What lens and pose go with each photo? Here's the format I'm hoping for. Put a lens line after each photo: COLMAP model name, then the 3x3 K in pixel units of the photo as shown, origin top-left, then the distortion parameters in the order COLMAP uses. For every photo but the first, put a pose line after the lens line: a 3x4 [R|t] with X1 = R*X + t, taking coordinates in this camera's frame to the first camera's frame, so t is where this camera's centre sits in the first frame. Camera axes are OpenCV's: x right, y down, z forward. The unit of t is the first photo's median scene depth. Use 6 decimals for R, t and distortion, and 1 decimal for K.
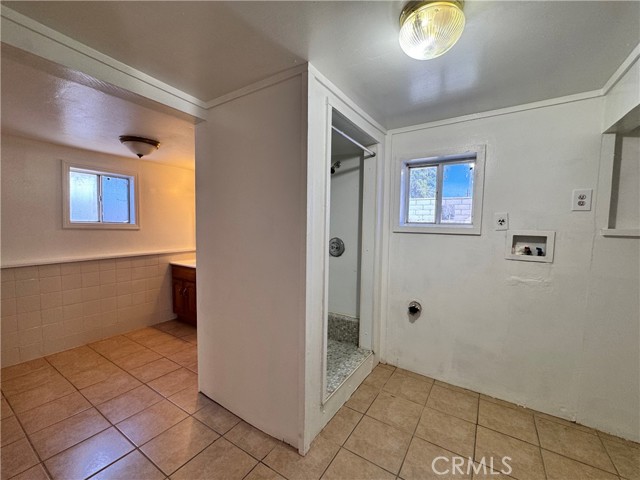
lens RADIAL K [[268.1, 0, 321.6], [0, 268.1, 241.7], [0, 0, 1]] dist [-0.005097, 0.001003]
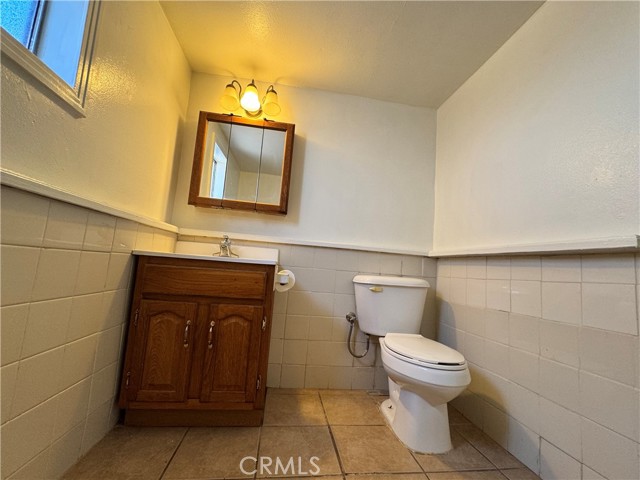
lens RADIAL K [[268.1, 0, 318.2], [0, 268.1, 240.5], [0, 0, 1]] dist [-0.005097, 0.001003]
pose [[0.752634, 0.114288, 0.648445, -0.659356], [-0.030892, 0.989865, -0.138607, 0.113106], [-0.657714, 0.084289, 0.748537, 0.638389]]
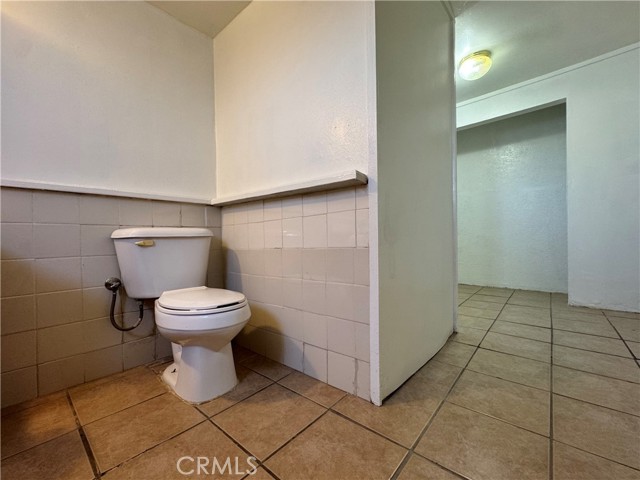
lens RADIAL K [[268.1, 0, 320.4], [0, 268.1, 241.8], [0, 0, 1]] dist [-0.005097, 0.001003]
pose [[0.137407, -0.025192, 0.990194, -0.606525], [0.075978, 0.996999, 0.014822, 0.142057], [-0.987596, 0.073197, 0.138909, 0.632553]]
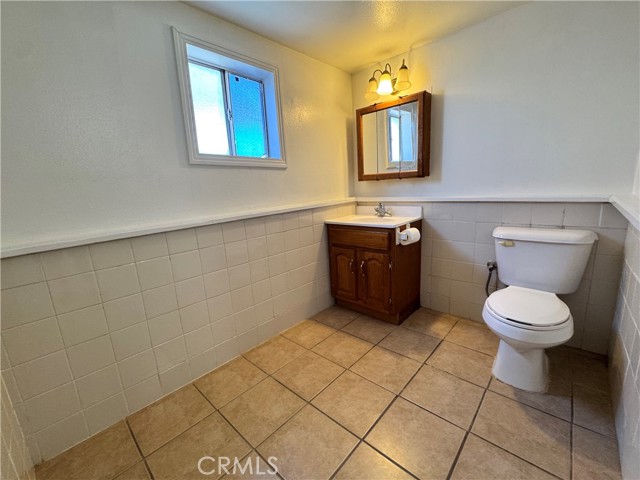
lens RADIAL K [[268.1, 0, 320.8], [0, 268.1, 240.8], [0, 0, 1]] dist [-0.005097, 0.001003]
pose [[0.983650, -0.030711, -0.177451, -0.500897], [0.057411, 0.987416, 0.147352, 0.031156], [0.170693, -0.155131, 0.973036, 0.398089]]
